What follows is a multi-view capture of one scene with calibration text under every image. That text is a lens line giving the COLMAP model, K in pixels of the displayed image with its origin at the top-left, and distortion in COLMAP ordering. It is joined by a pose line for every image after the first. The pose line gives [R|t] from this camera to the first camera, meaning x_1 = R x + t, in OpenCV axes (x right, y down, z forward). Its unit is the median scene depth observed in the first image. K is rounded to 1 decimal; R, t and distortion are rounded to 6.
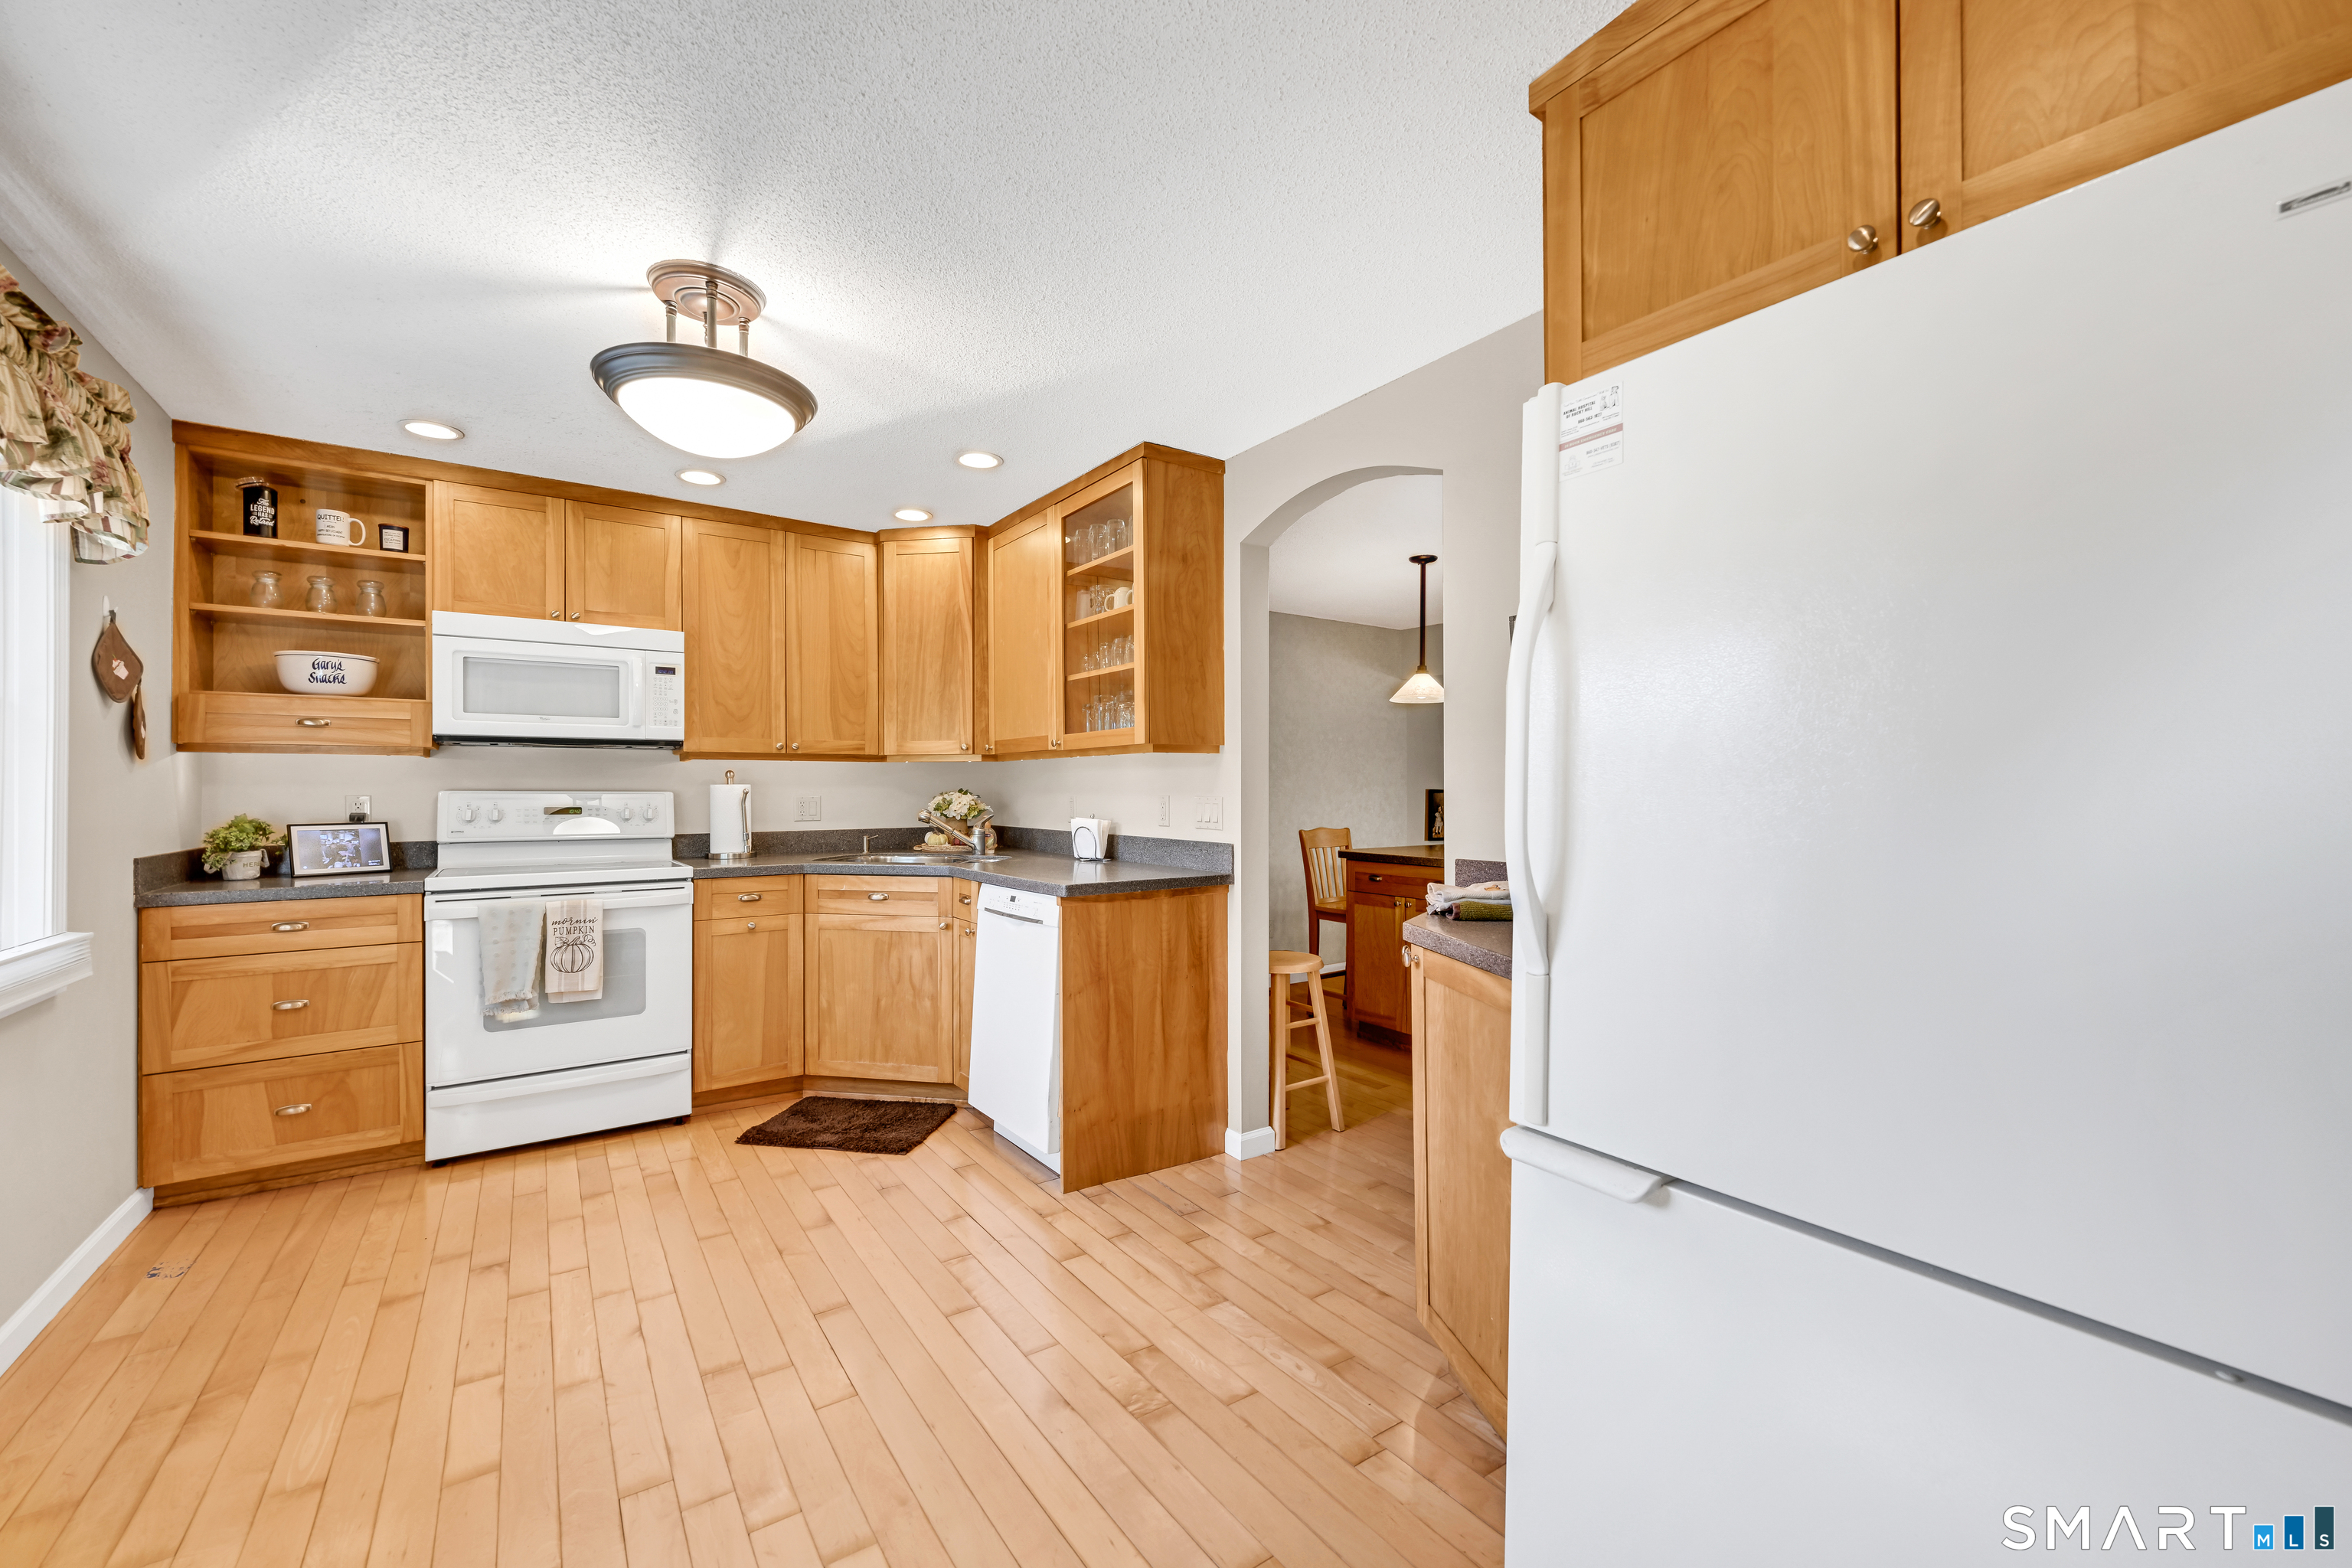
lens RADIAL K [[942.9, 0, 1176.8], [0, 942.9, 787.1], [0, 0, 1]] dist [-0.000710, 0.000083]
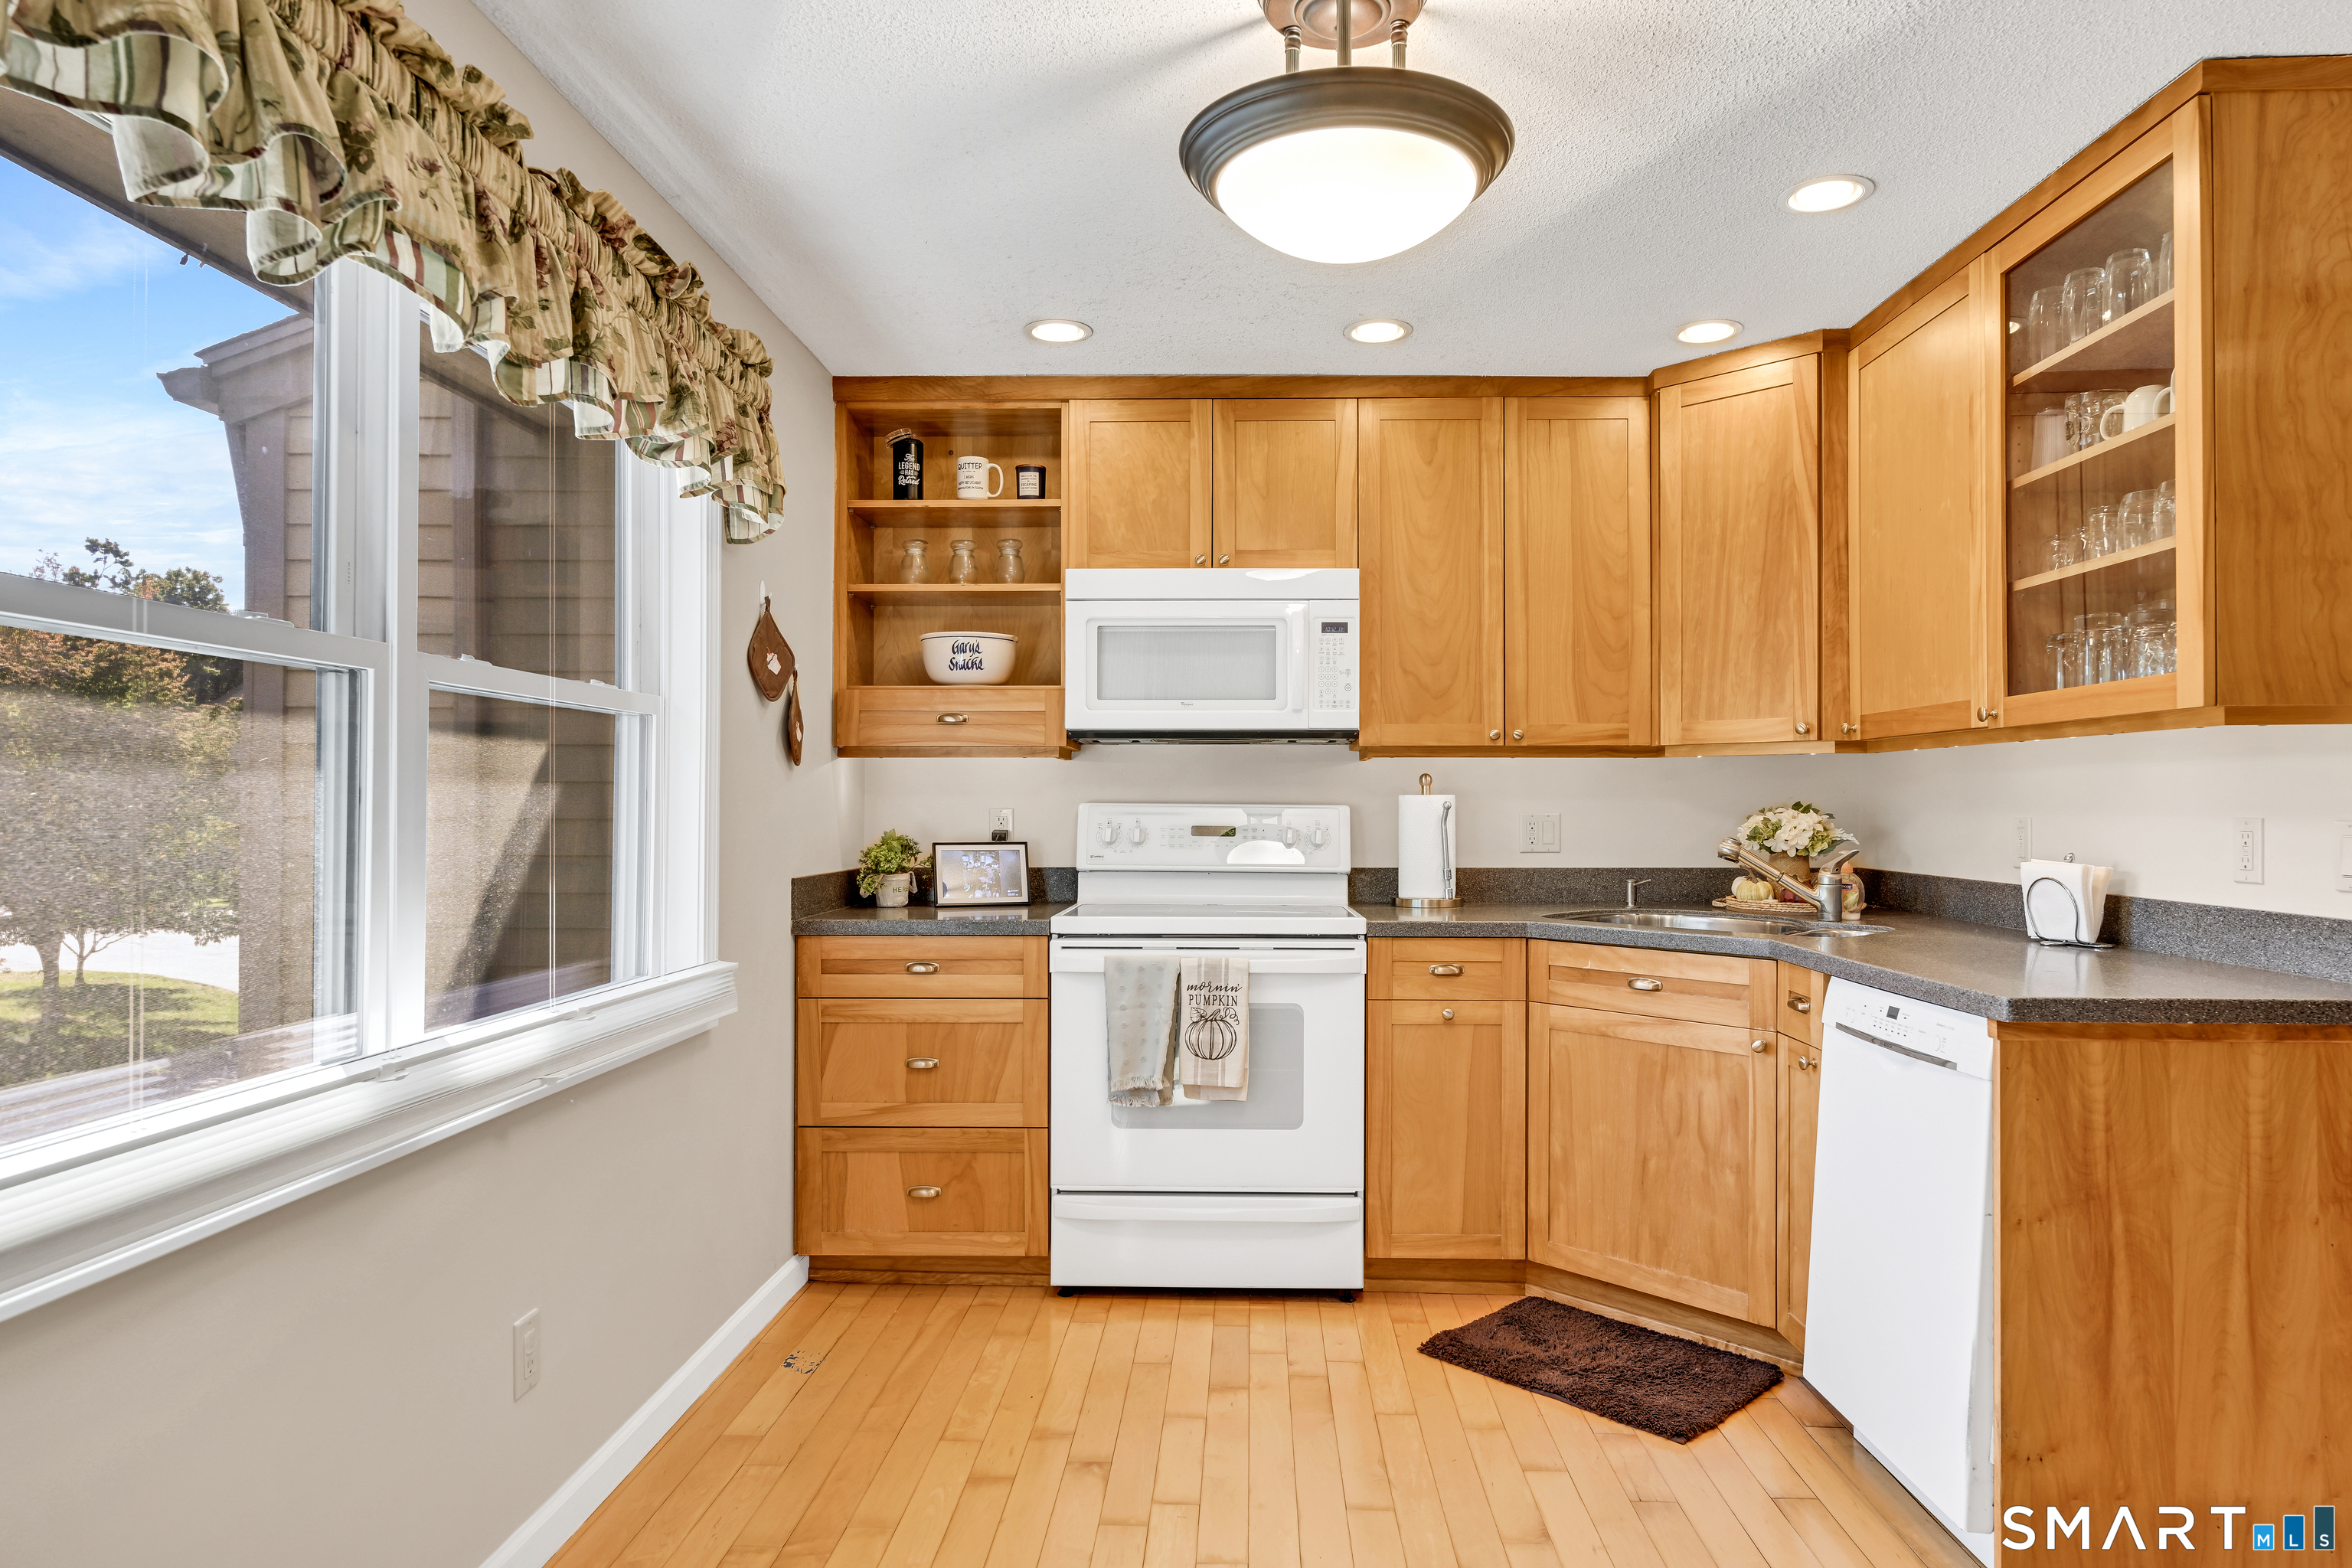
lens RADIAL K [[1436.9, 0, 1174.2], [0, 1436.9, 801.5], [0, 0, 1]] dist [-0.001420, 0.000501]
pose [[0.800085, 0.002519, -0.599882, -0.013916], [-0.001916, 0.999997, 0.001645, 0.000733], [0.599884, -0.000167, 0.800087, 0.115499]]
